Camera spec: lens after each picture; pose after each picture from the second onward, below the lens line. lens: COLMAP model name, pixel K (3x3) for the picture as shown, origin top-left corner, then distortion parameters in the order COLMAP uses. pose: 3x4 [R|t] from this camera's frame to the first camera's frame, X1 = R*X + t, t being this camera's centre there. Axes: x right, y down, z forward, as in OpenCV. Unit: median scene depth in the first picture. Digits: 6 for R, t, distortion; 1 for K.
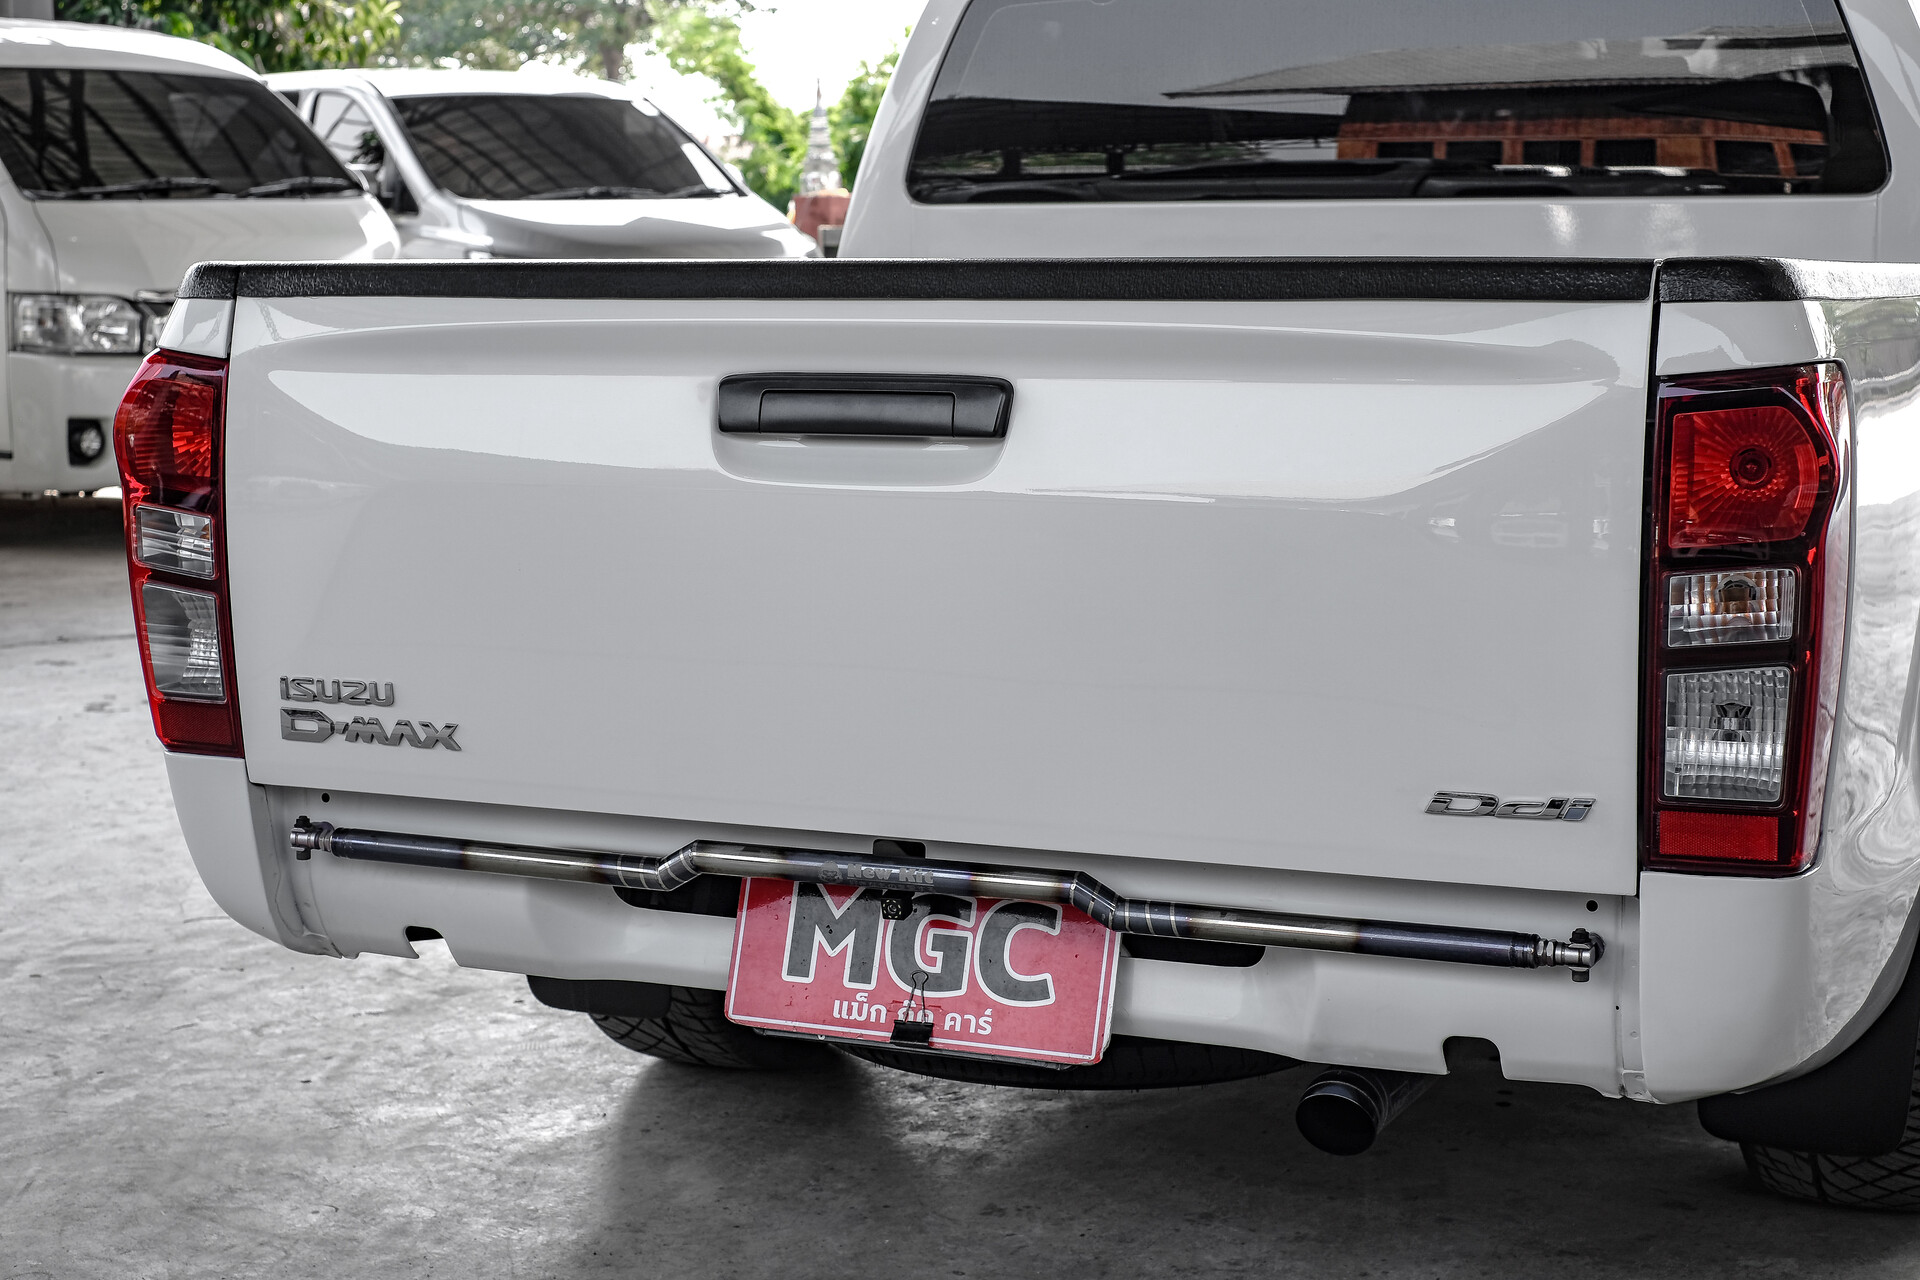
lens RADIAL K [[3015.2, 0, 960.0], [0, 3015.2, 640.0], [0, 0, 1]] dist [-0.092555, 0.451957]
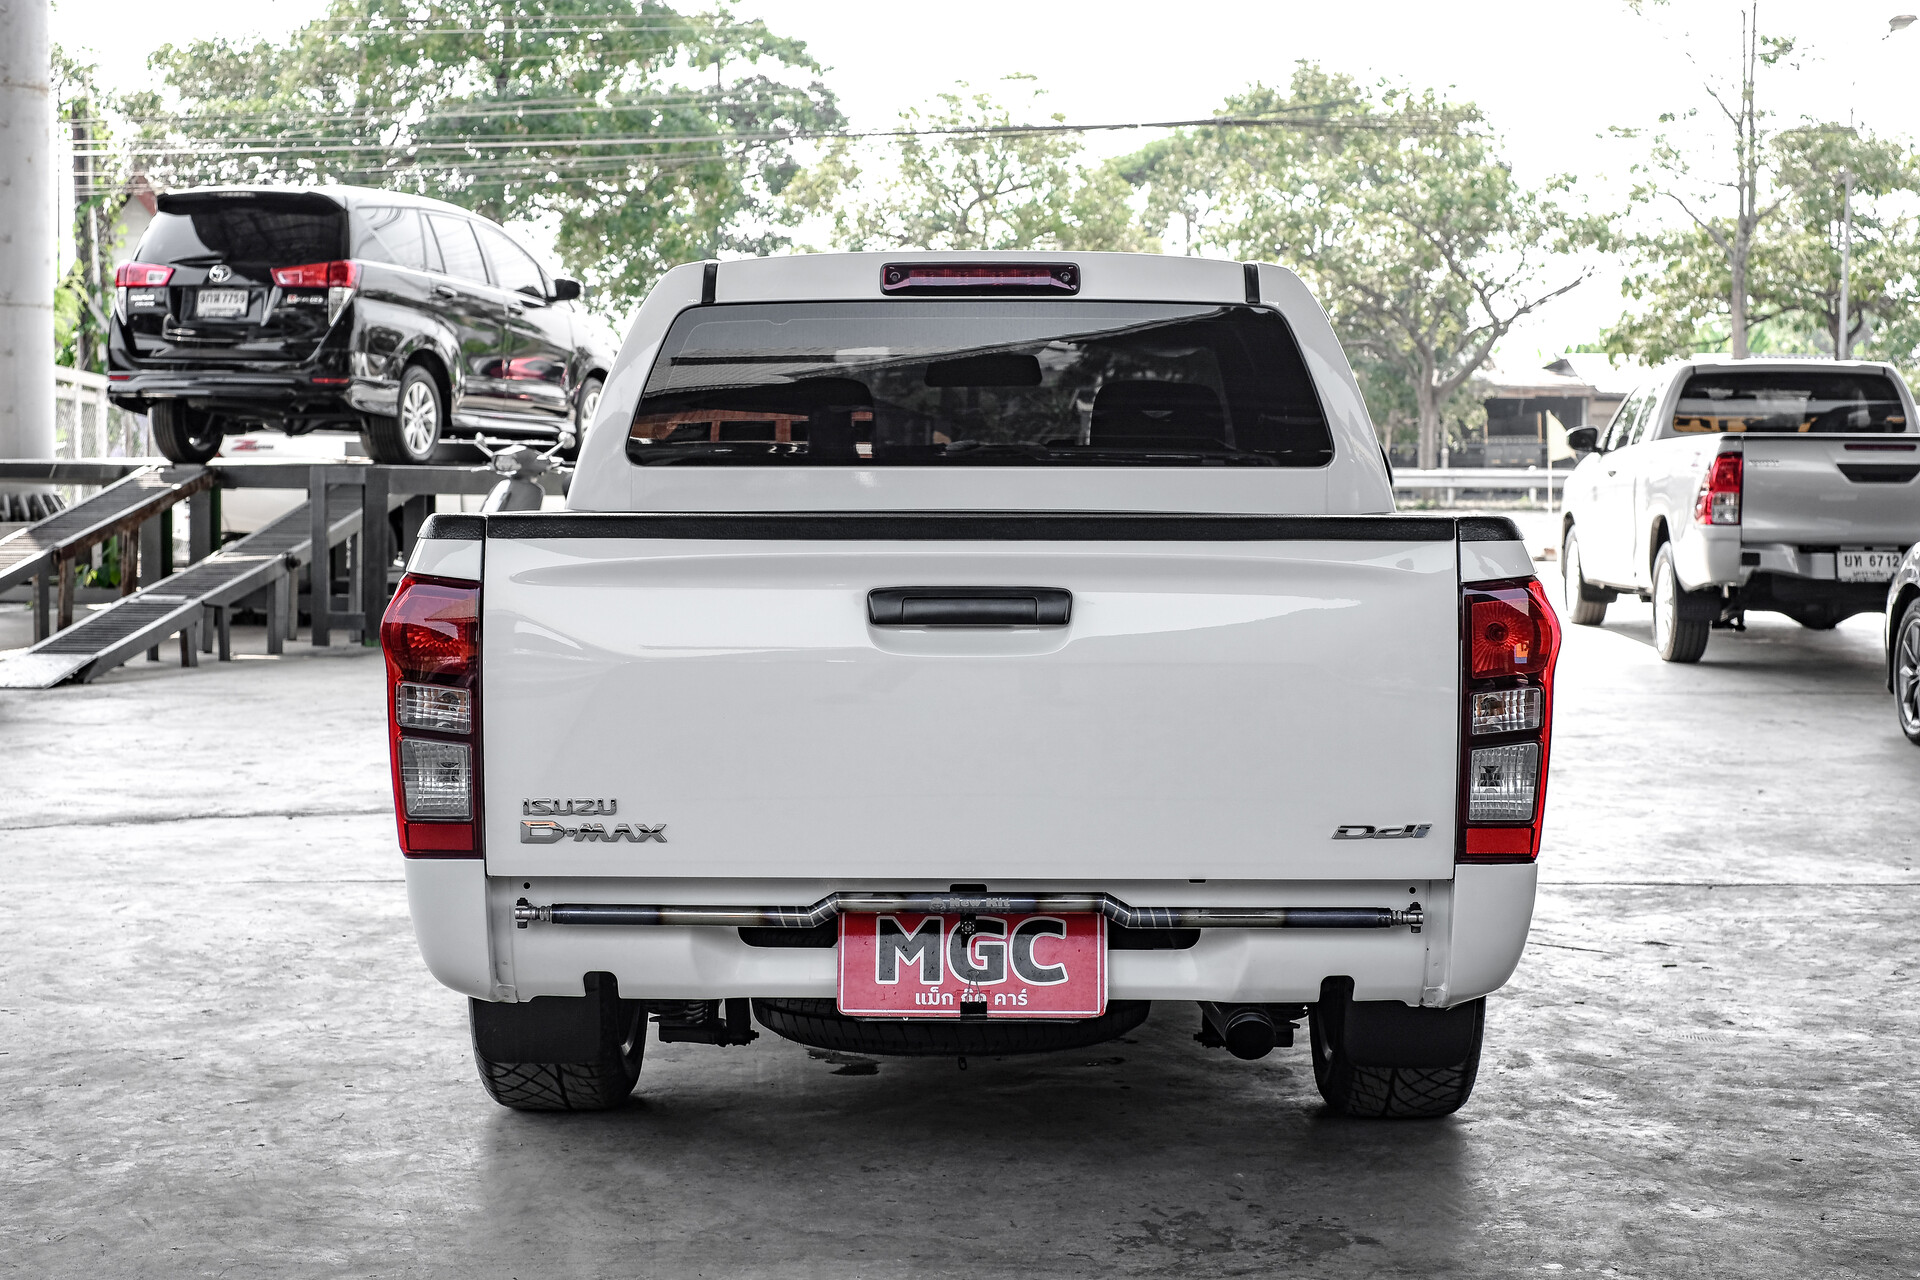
lens RADIAL K [[3015.2, 0, 960.0], [0, 3015.2, 640.0], [0, 0, 1]] dist [-0.092555, 0.451957]
pose [[0.920417, -0.015712, 0.390623, -0.616793], [0.044909, 0.996827, -0.065723, 0.041738], [-0.388351, 0.078035, 0.918201, -0.433479]]
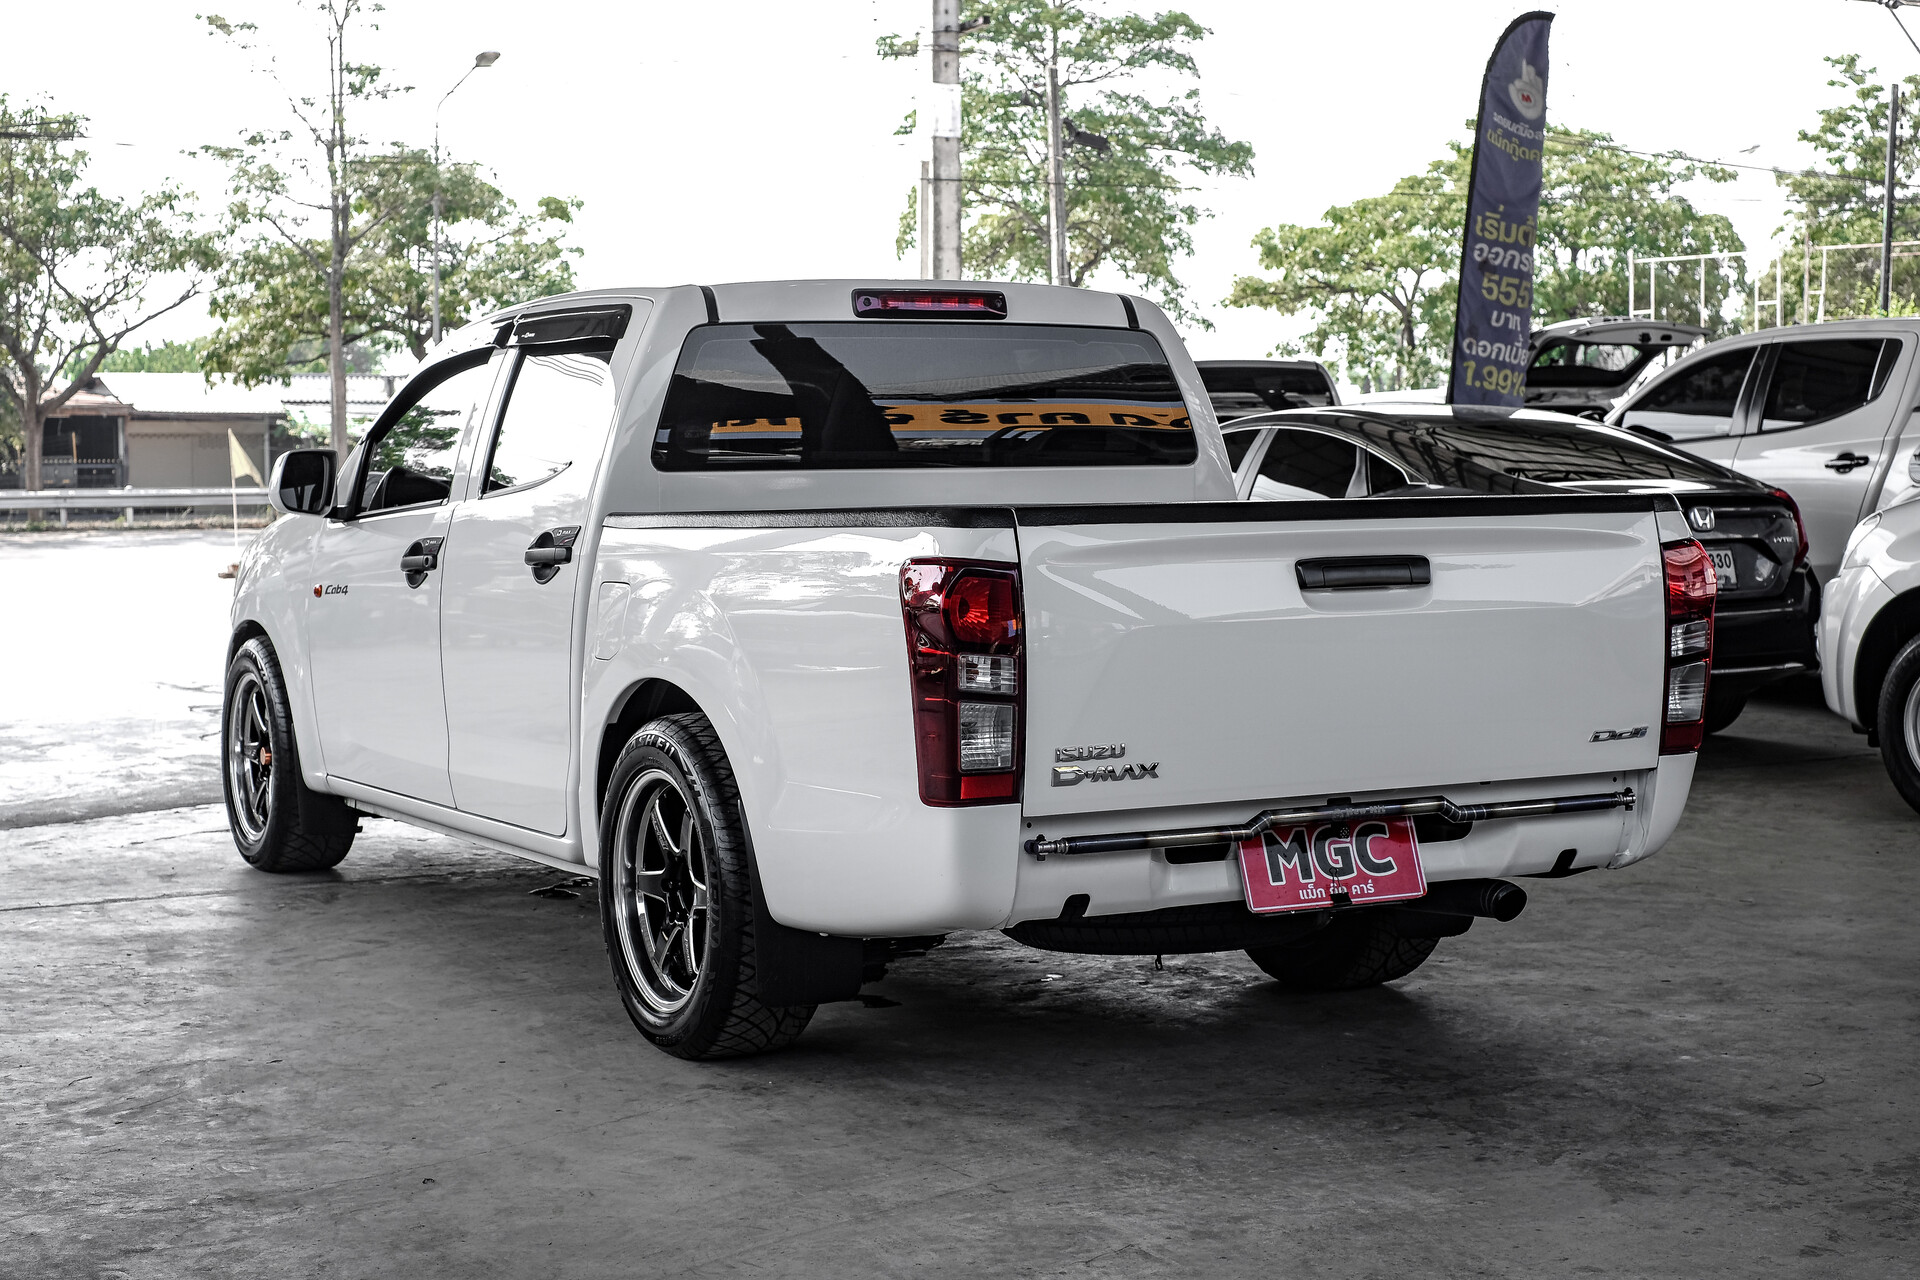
lens RADIAL K [[3015.2, 0, 960.0], [0, 3015.2, 640.0], [0, 0, 1]] dist [-0.092555, 0.451957]
pose [[0.609169, -0.047012, 0.791645, -1.650987], [0.115537, 0.992852, -0.029945, -0.004191], [-0.784579, 0.109706, 0.610247, -0.000717]]
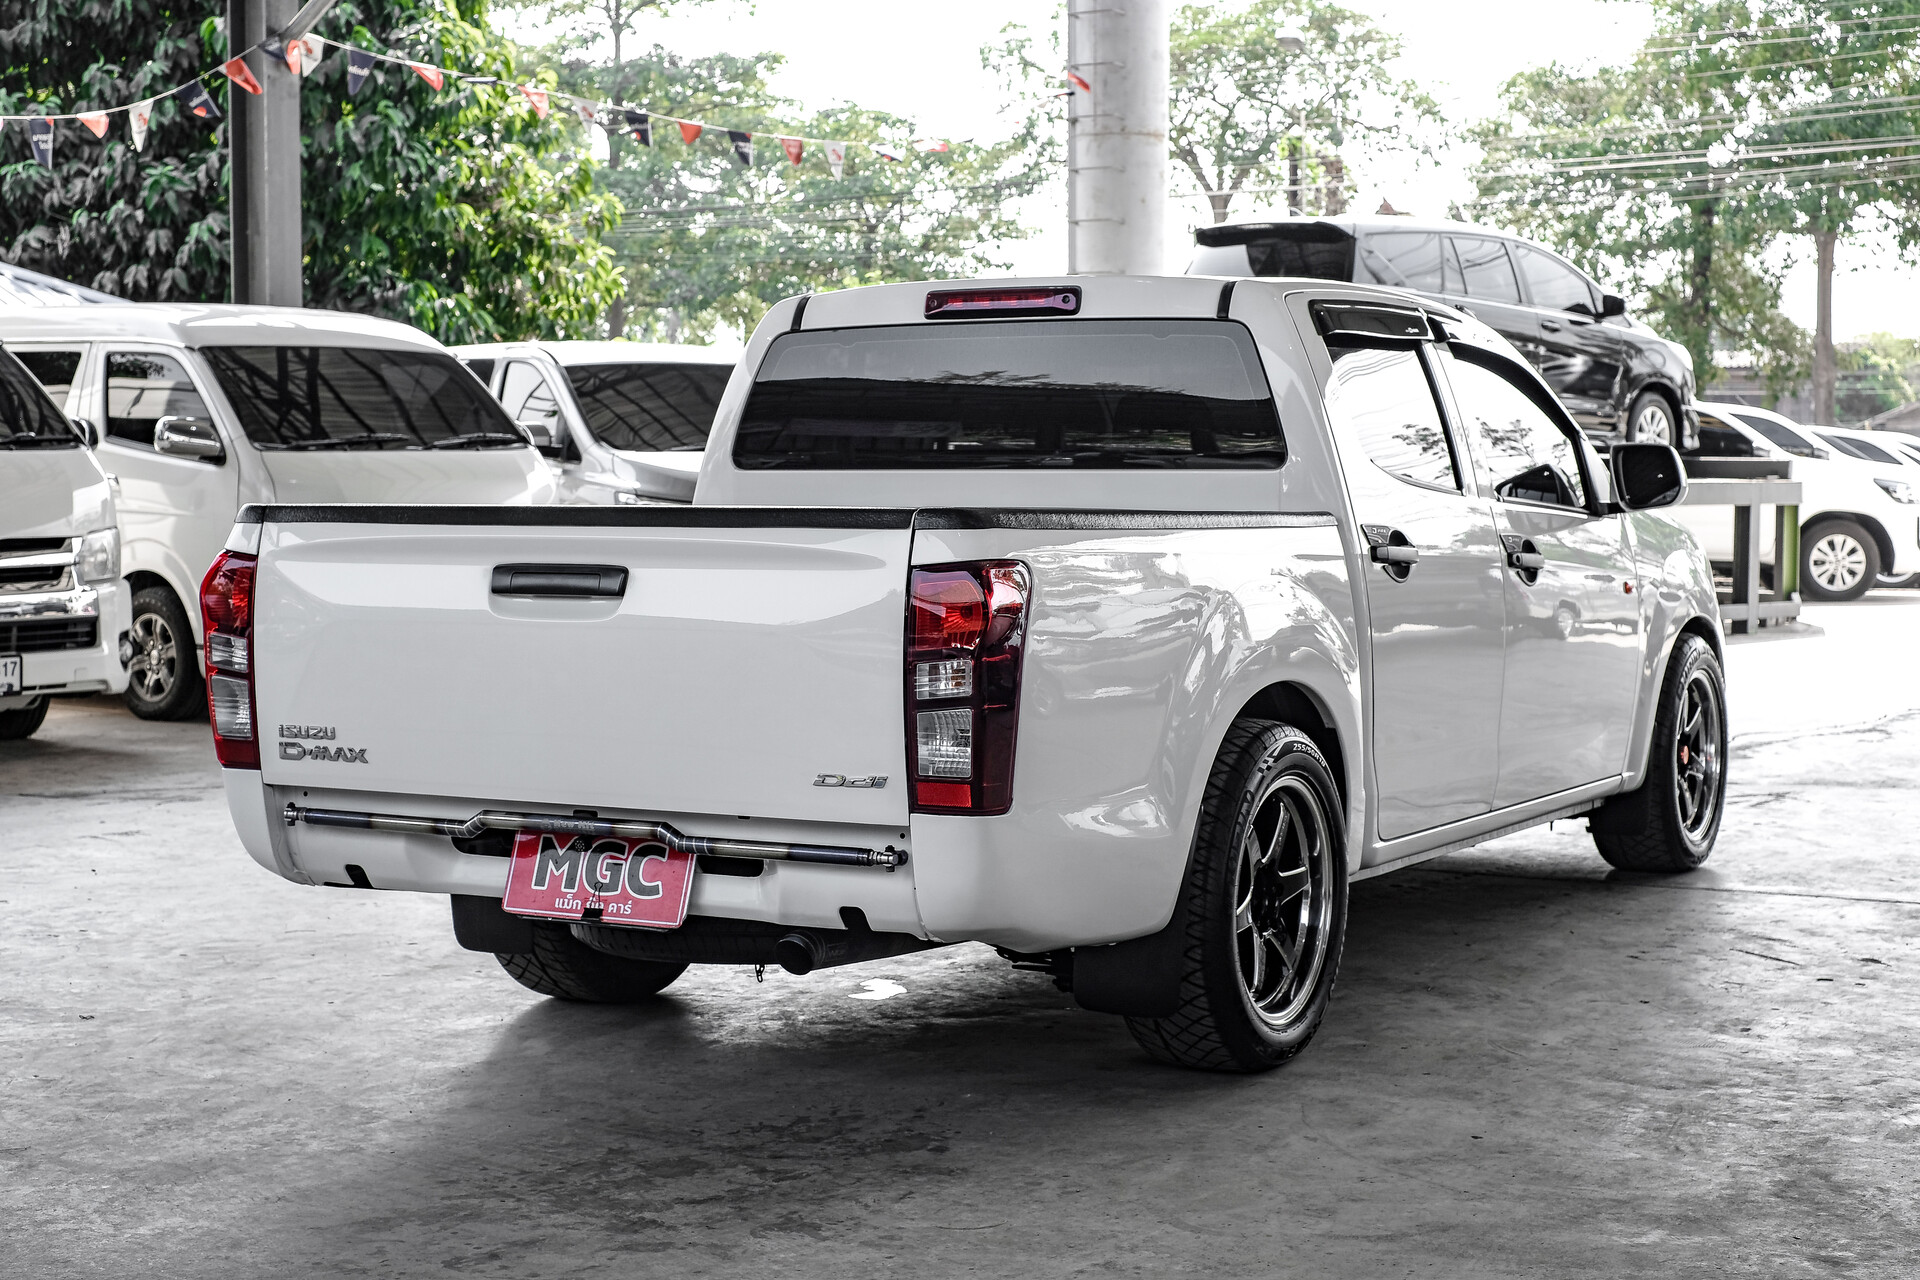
lens RADIAL K [[3015.2, 0, 960.0], [0, 3015.2, 640.0], [0, 0, 1]] dist [-0.092555, 0.451957]
pose [[0.995841, 0.011580, -0.090365, 0.374642], [-0.018683, 0.996765, -0.078166, 0.100796], [0.089168, 0.079529, 0.992836, -0.846142]]
